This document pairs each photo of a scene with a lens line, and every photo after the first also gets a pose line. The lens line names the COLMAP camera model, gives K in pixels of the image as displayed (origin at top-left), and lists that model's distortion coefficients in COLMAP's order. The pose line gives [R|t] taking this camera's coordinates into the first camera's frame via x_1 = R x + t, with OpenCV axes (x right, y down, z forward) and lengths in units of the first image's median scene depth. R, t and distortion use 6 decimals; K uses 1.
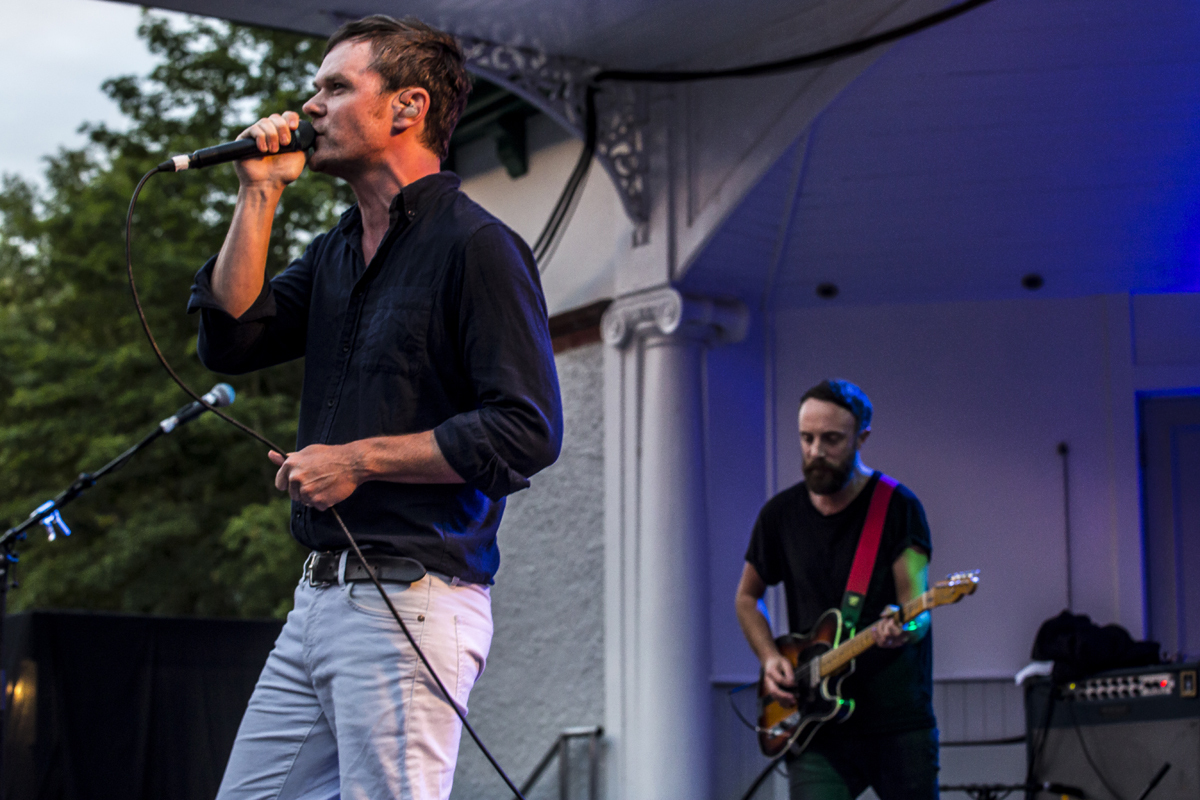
lens RADIAL K [[2513.9, 0, 600.0], [0, 2513.9, 400.0], [0, 0, 1]] dist [-0.370883, 0.544131]
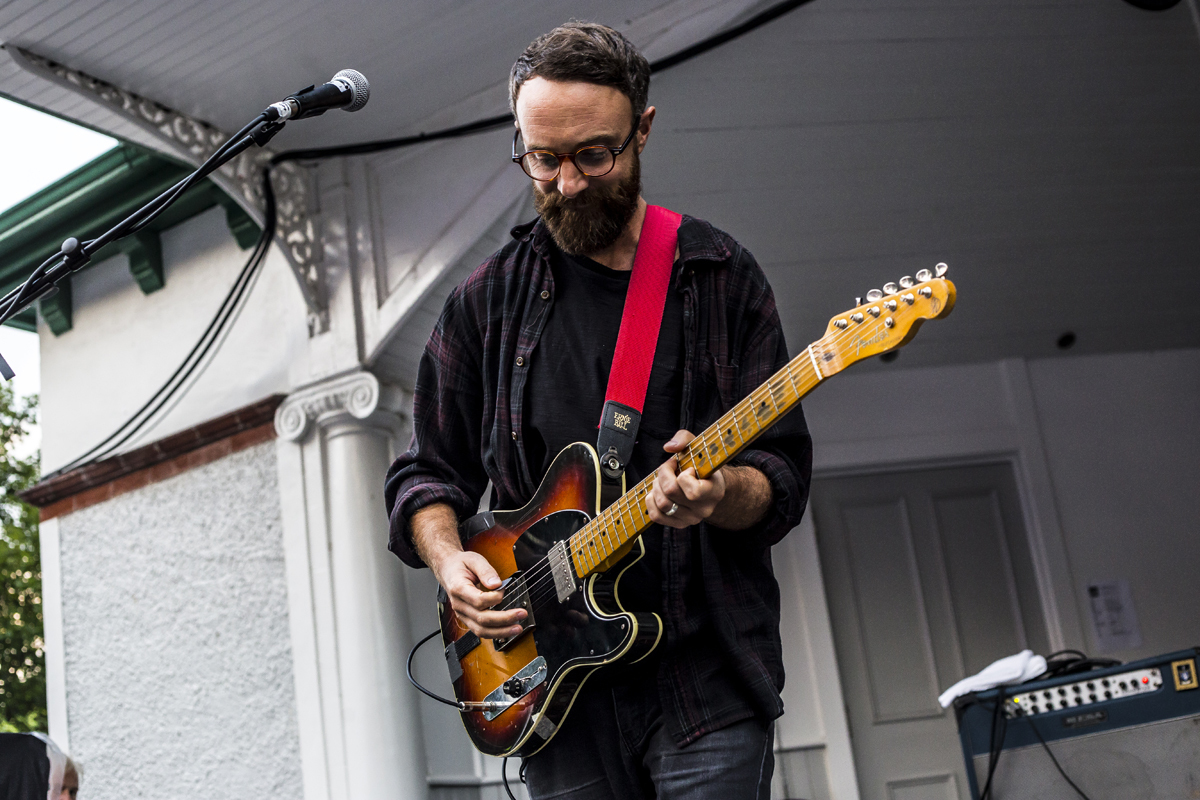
lens RADIAL K [[1728.5, 0, 600.0], [0, 1728.5, 400.0], [0, 0, 1]] dist [-0.092886, -0.121168]
pose [[0.927269, -0.010074, 0.374261, -0.132616], [0.066253, 0.988277, -0.137548, 0.062178], [-0.368488, 0.152340, 0.917065, 0.351424]]
